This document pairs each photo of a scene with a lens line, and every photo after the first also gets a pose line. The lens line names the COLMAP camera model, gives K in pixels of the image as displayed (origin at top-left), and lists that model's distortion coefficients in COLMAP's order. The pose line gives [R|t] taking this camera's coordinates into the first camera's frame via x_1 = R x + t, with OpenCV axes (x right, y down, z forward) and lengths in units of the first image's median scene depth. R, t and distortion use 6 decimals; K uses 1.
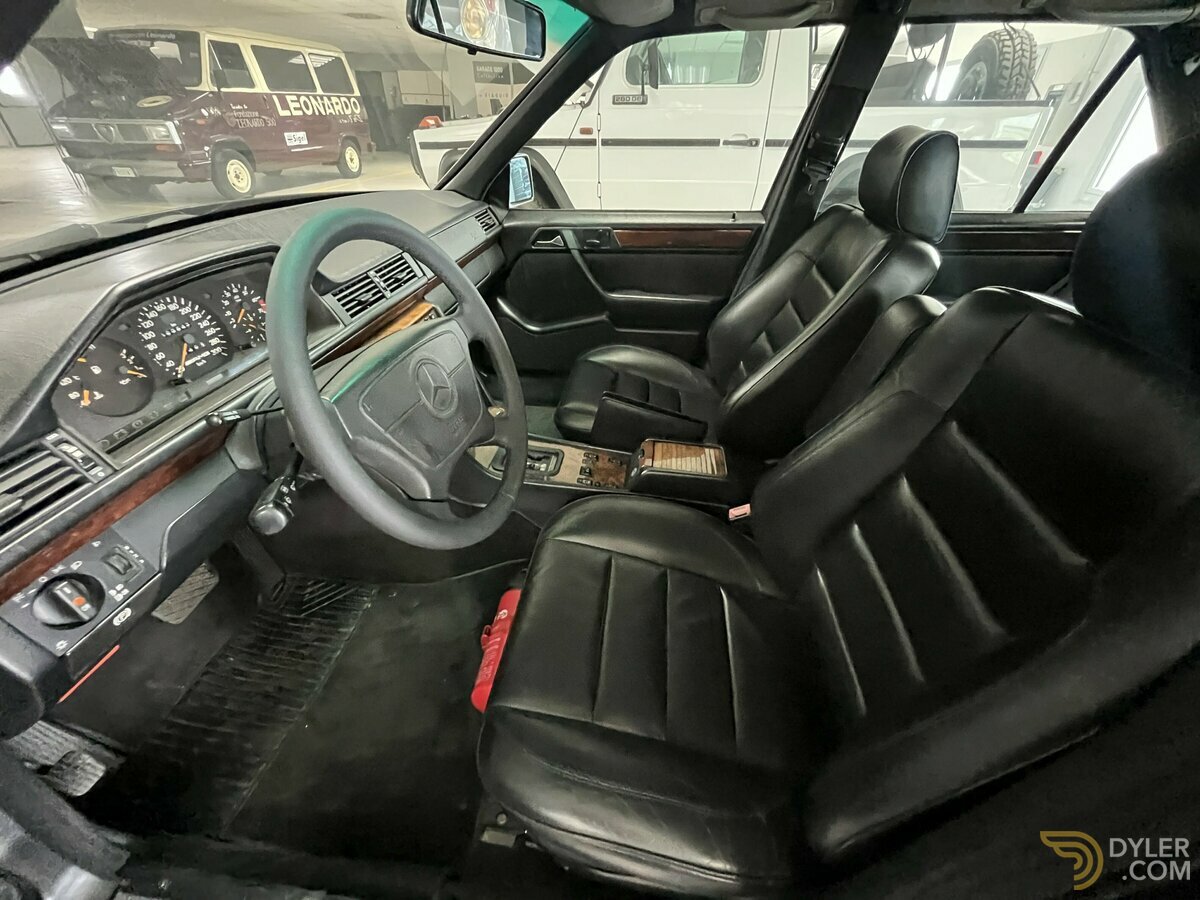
lens RADIAL K [[482.9, 0, 601.4], [0, 482.9, 453.5], [0, 0, 1]] dist [-0.000404, -0.000269]
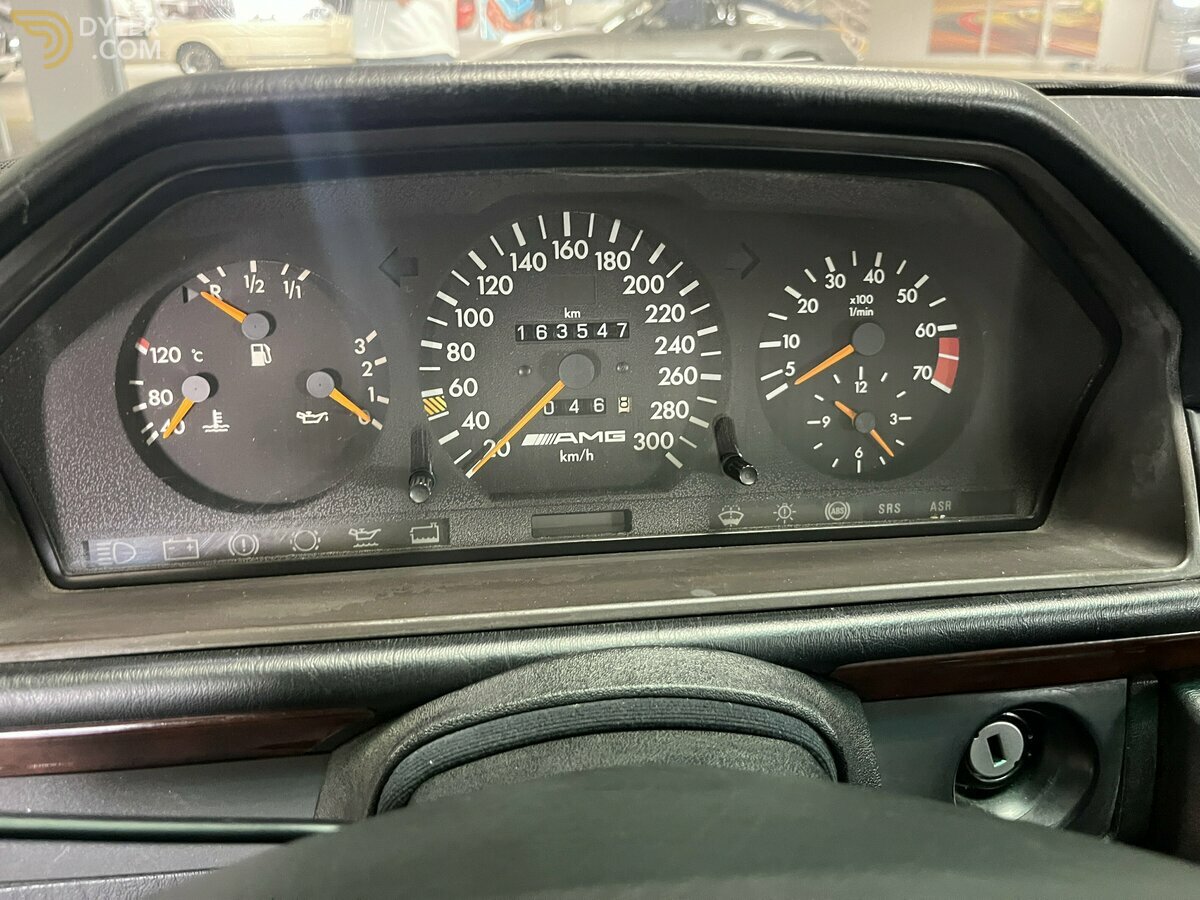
lens RADIAL K [[920.4, 0, 604.5], [0, 920.4, 454.3], [0, 0, 1]] dist [0.055568, -0.103775]
pose [[0.267955, 0.399101, -0.876880, -0.230927], [-0.559381, 0.805485, 0.195672, -0.198359], [0.784406, 0.438078, 0.439083, 0.507684]]
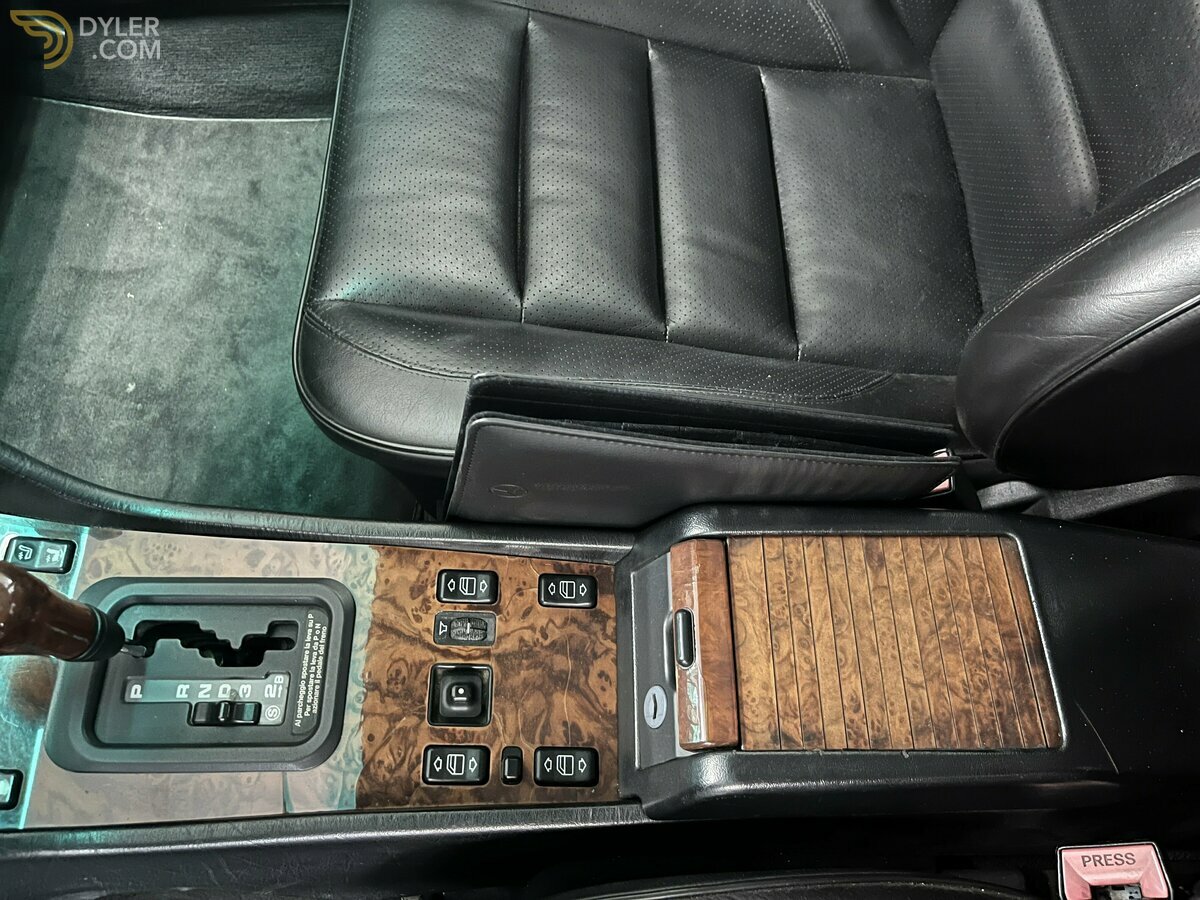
lens RADIAL K [[920.4, 0, 604.5], [0, 920.4, 454.3], [0, 0, 1]] dist [0.055568, -0.103775]
pose [[0.990907, -0.130912, 0.031066, 0.048916], [0.100717, 0.874807, 0.473887, -0.317300], [-0.089214, -0.466450, 0.880037, 0.732161]]
